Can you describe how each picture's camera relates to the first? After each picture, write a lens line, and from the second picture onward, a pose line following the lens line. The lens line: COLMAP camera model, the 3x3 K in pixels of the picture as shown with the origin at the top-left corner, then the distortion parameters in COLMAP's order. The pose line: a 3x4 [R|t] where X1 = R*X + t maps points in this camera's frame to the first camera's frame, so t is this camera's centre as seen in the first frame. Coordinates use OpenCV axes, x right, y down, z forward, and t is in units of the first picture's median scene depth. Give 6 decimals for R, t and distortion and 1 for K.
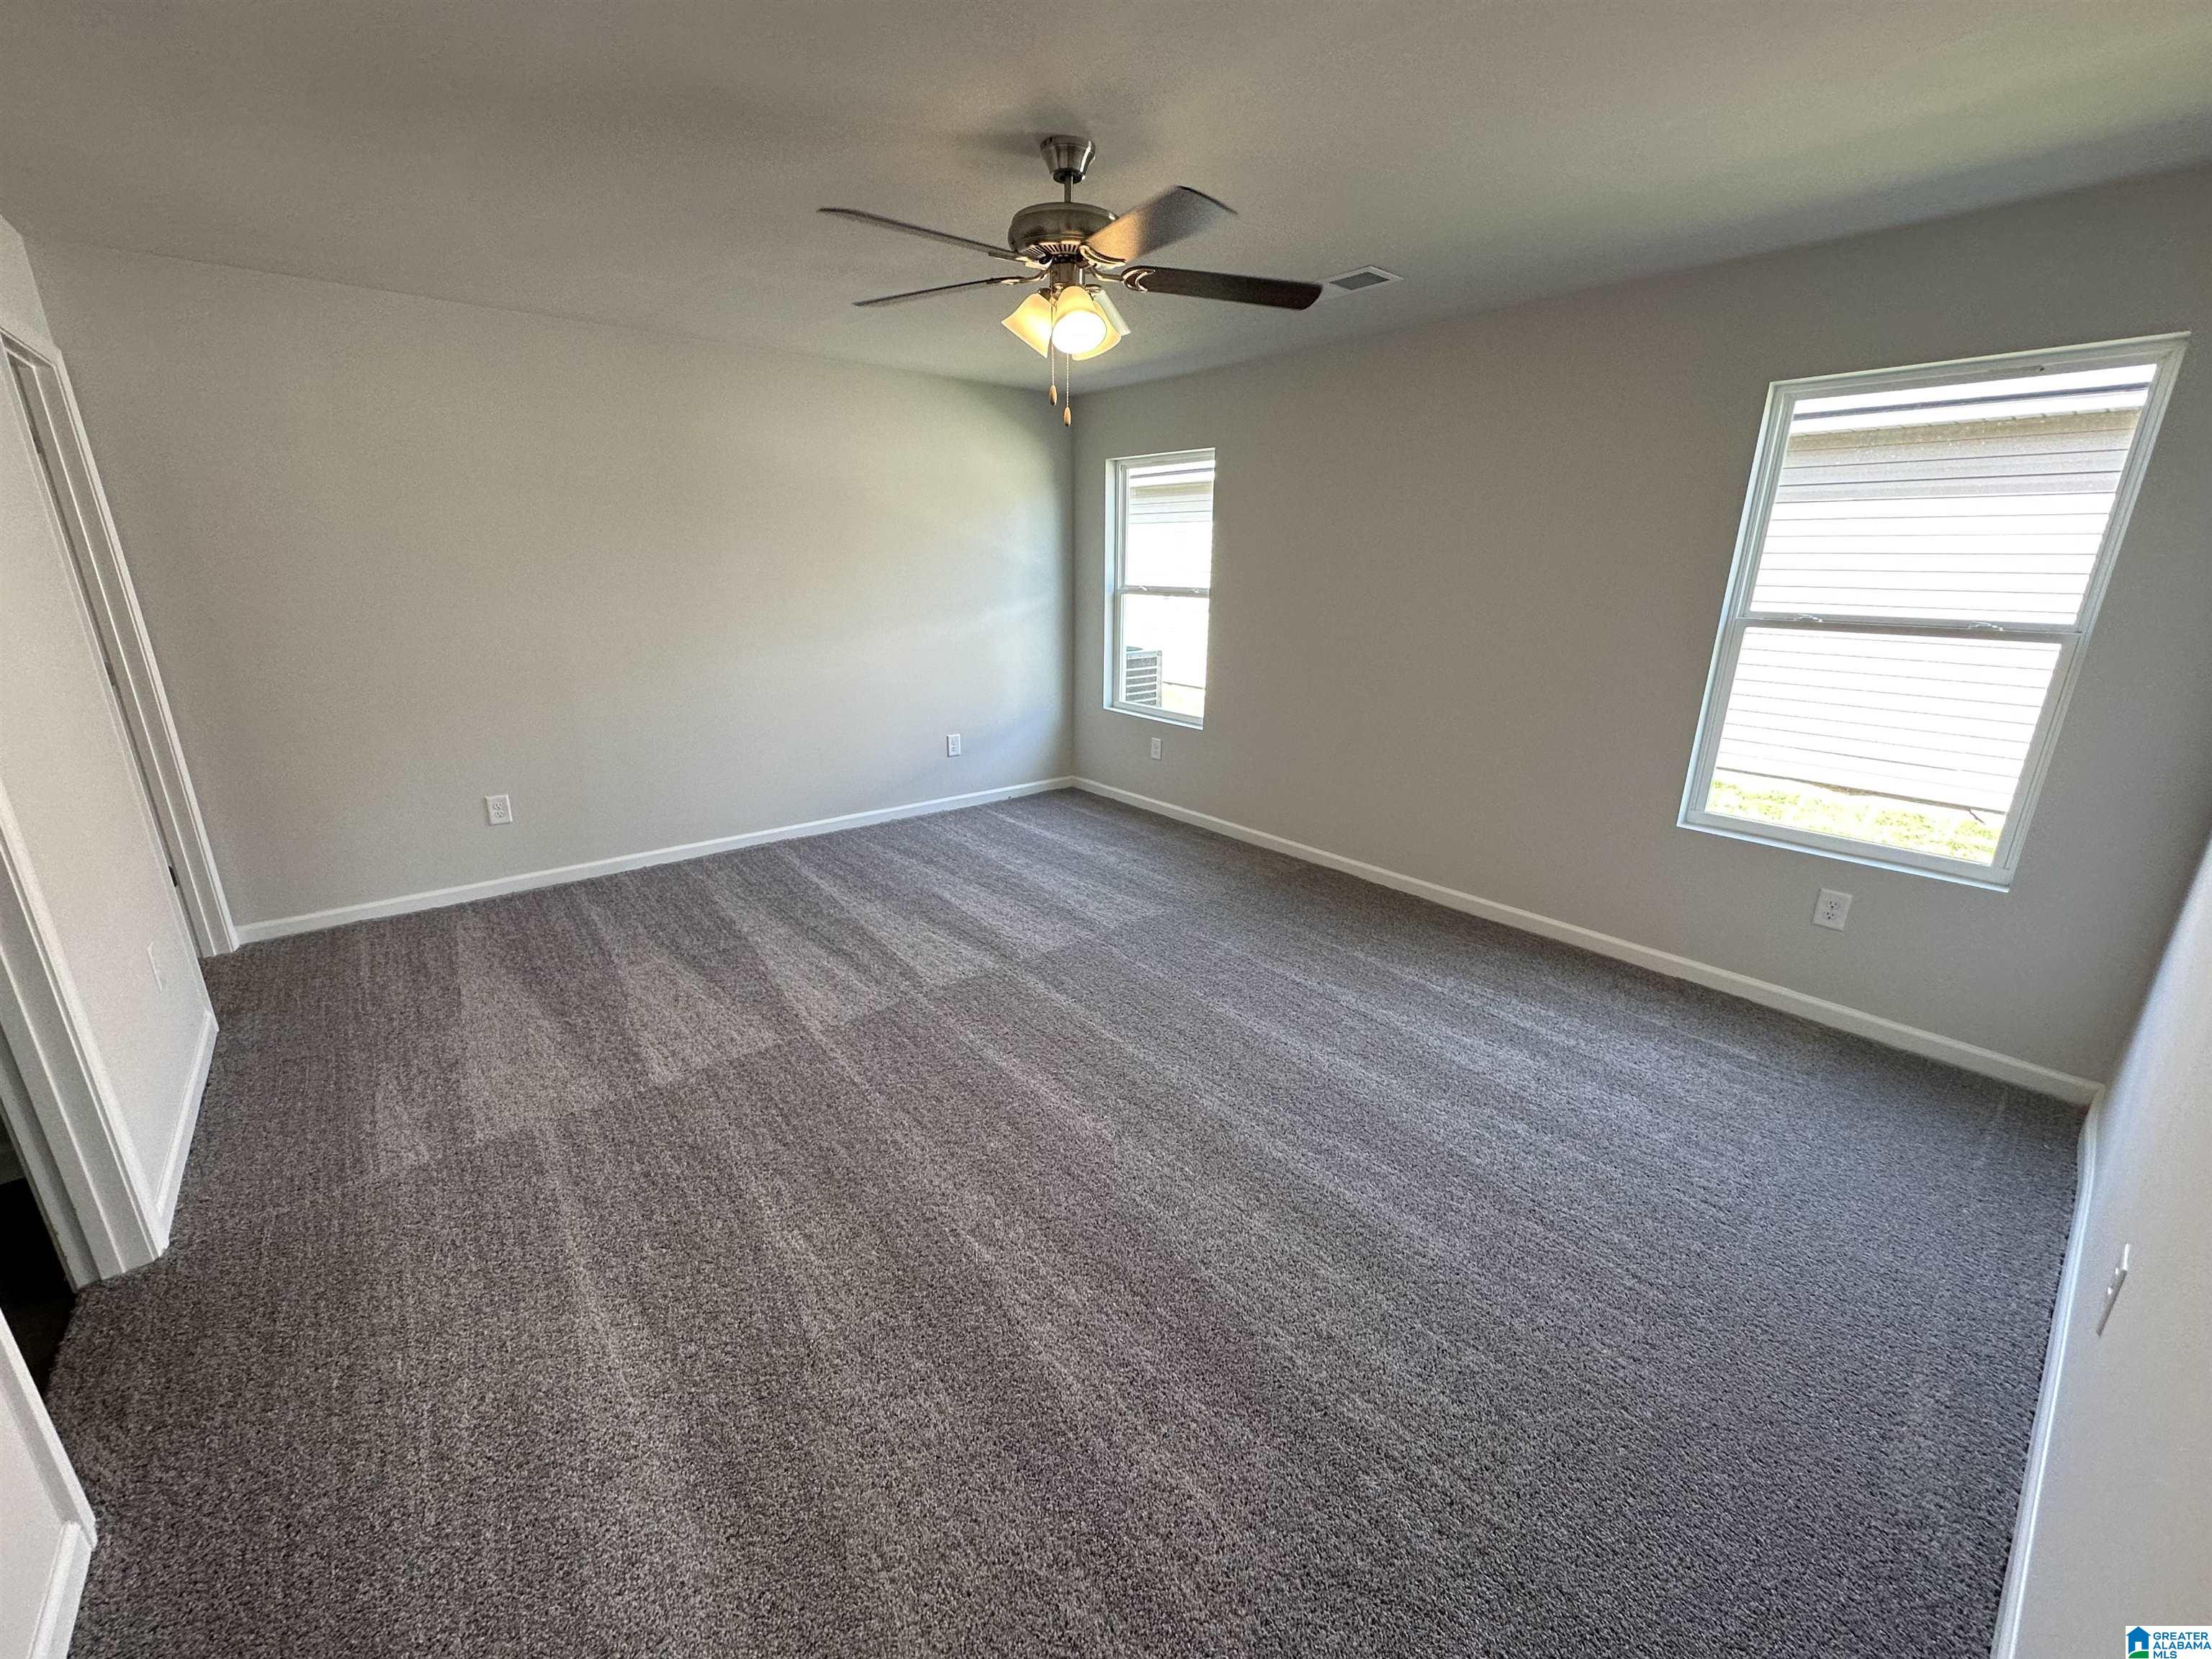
lens RADIAL K [[885.5, 0, 1106.0], [0, 885.5, 829.5], [0, 0, 1]] dist [0.204588, 0.000047]
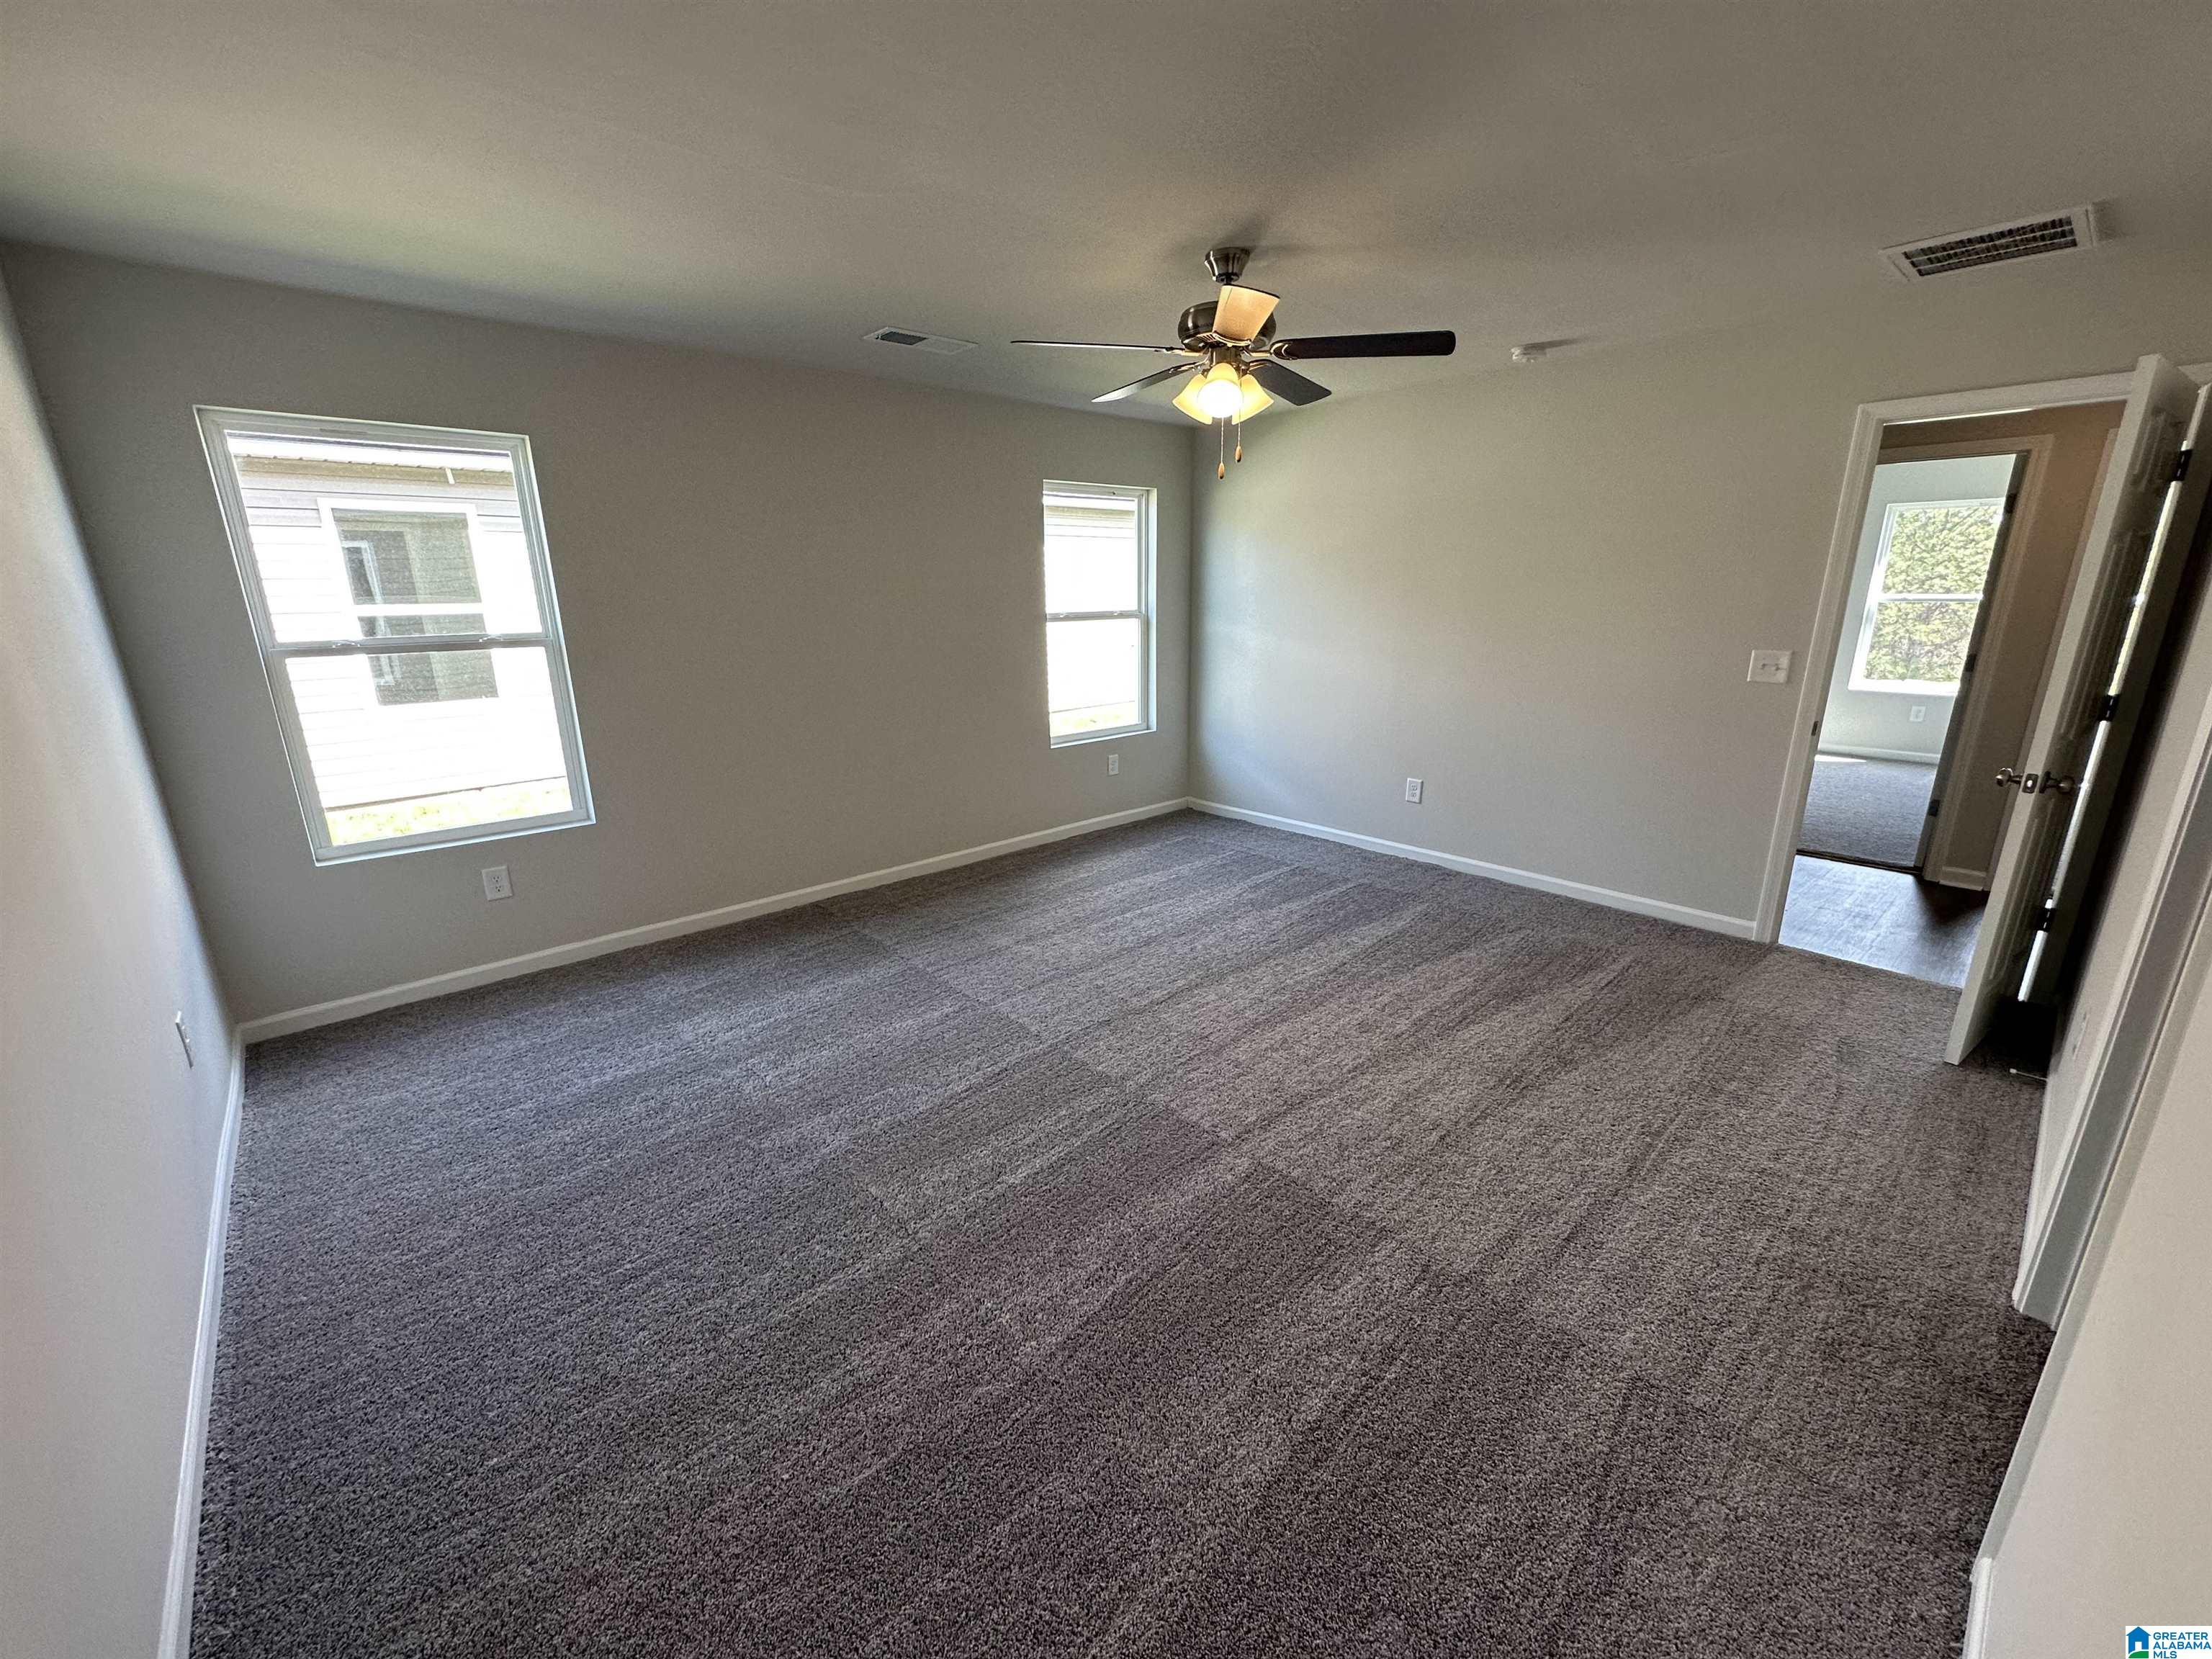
lens RADIAL K [[881.0, 0, 1104.8], [0, 881.0, 829.2], [0, 0, 1]] dist [-0.002478, 0.000229]
pose [[-0.028455, -0.310647, 0.950099, -0.597584], [0.286287, 0.908135, 0.305501, -0.215937], [-0.957721, 0.280694, 0.063093, 0.614342]]
